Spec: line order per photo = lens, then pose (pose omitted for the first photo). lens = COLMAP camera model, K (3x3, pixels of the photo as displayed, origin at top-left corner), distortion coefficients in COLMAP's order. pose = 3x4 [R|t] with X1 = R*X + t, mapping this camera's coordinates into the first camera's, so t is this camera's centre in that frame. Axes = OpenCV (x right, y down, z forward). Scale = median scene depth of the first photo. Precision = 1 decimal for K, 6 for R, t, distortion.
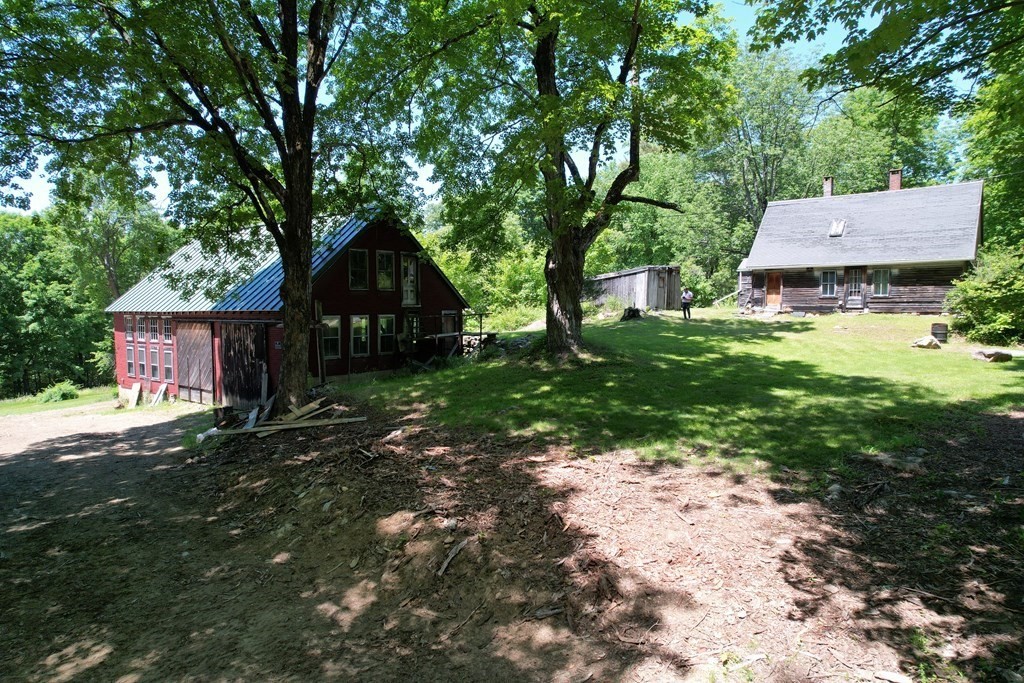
lens RADIAL K [[661.7, 0, 519.2], [0, 661.7, 340.4], [0, 0, 1]] dist [-0.068570, 0.059488]
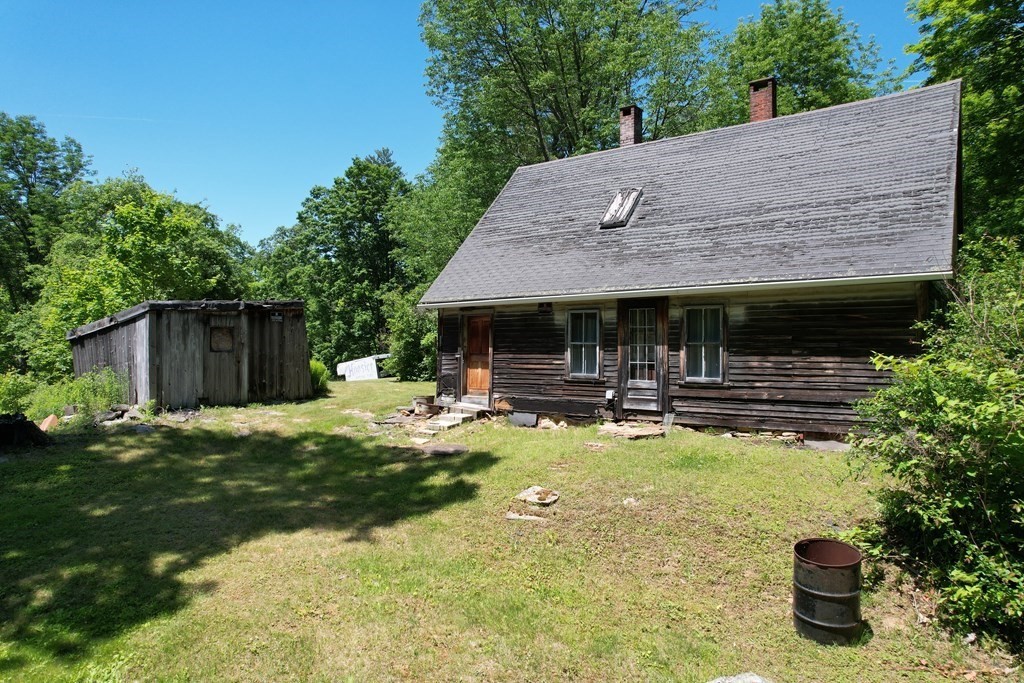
lens RADIAL K [[661.7, 0, 514.9], [0, 661.7, 337.0], [0, 0, 1]] dist [-0.068570, 0.059488]
pose [[0.999356, -0.002687, 0.035791, 0.287353], [0.004742, 0.998338, -0.057434, -0.047322], [-0.035577, 0.057566, 0.997708, 0.418668]]
